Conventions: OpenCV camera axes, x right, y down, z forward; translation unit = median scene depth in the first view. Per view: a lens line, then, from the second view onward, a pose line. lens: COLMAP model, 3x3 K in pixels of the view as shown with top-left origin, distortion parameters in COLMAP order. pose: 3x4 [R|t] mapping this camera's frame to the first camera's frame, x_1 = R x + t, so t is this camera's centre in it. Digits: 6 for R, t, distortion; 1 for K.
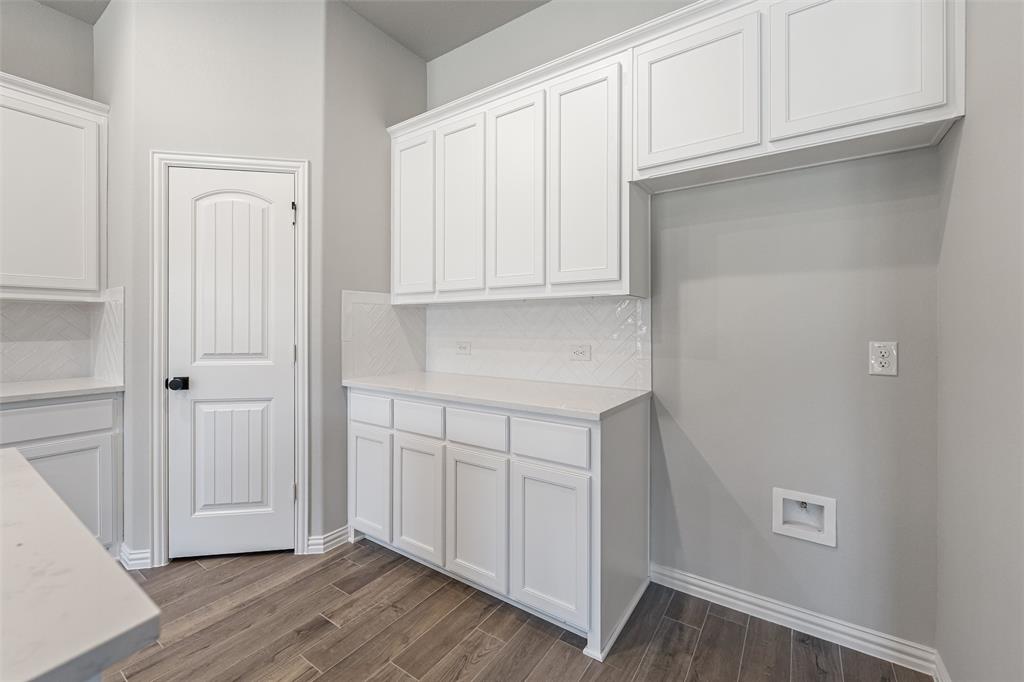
lens RADIAL K [[419.1, 0, 499.1], [0, 419.1, 326.2], [0, 0, 1]] dist [-0.002235, 0.000709]
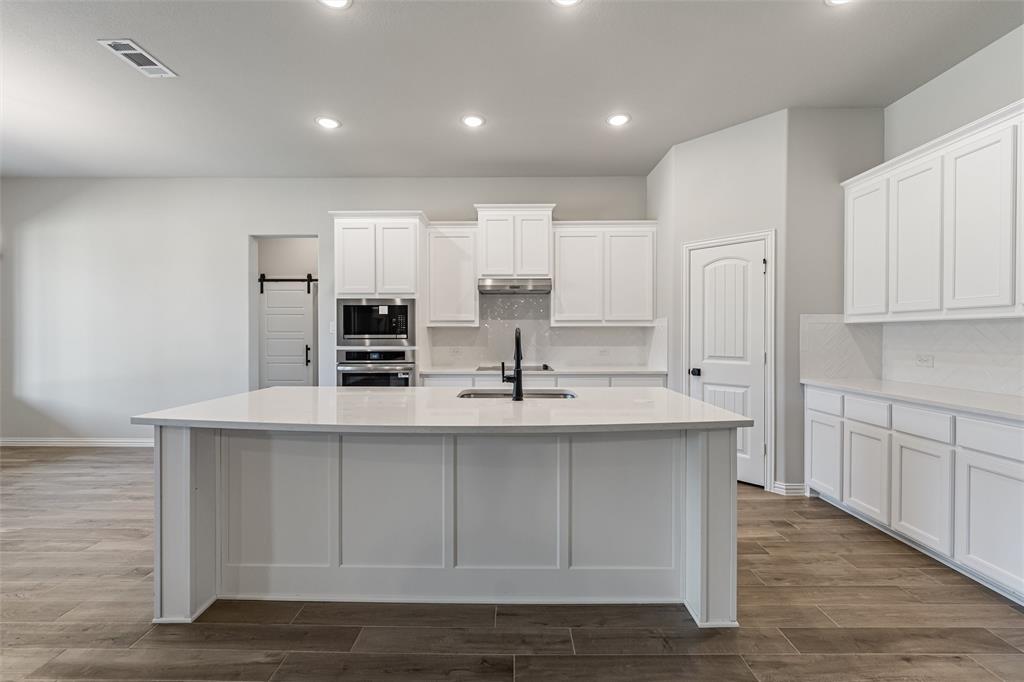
lens RADIAL K [[419.1, 0, 513.3], [0, 419.1, 337.1], [0, 0, 1]] dist [-0.002235, 0.000709]
pose [[0.584421, 0.003900, -0.811441, 0.216590], [0.000718, 0.999986, 0.005323, -0.020744], [0.811450, -0.003694, 0.584410, -0.643994]]
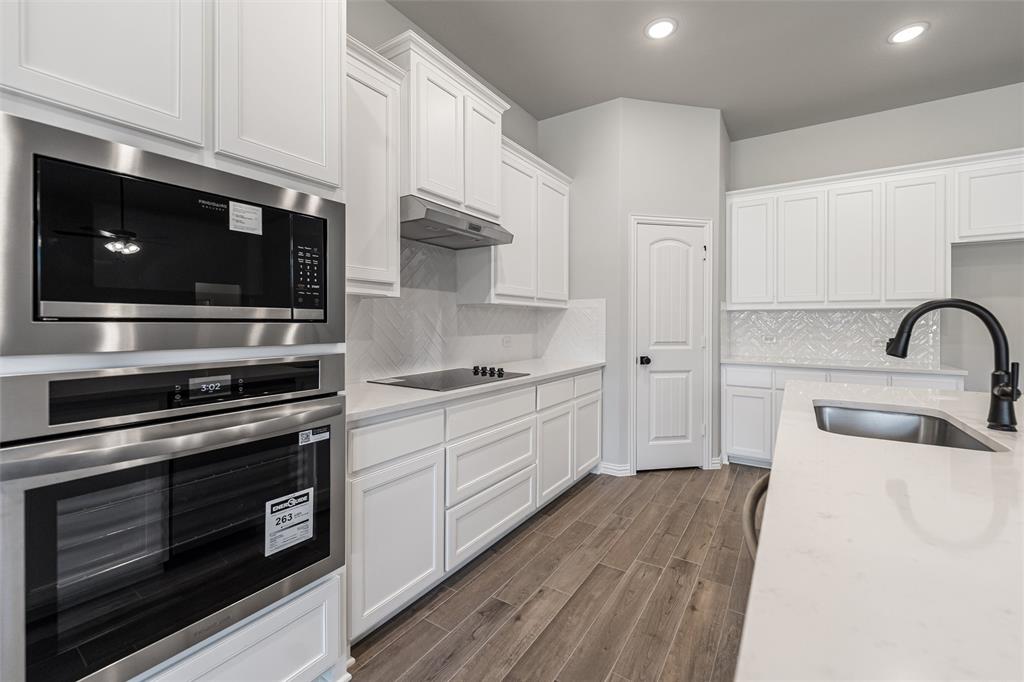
lens RADIAL K [[419.1, 0, 517.4], [0, 419.1, 325.8], [0, 0, 1]] dist [-0.002235, 0.000709]
pose [[0.999305, 0.002380, 0.037189, -1.274411], [-0.002584, 0.999982, 0.005443, -0.002101], [-0.037175, -0.005535, 0.999293, -0.557901]]
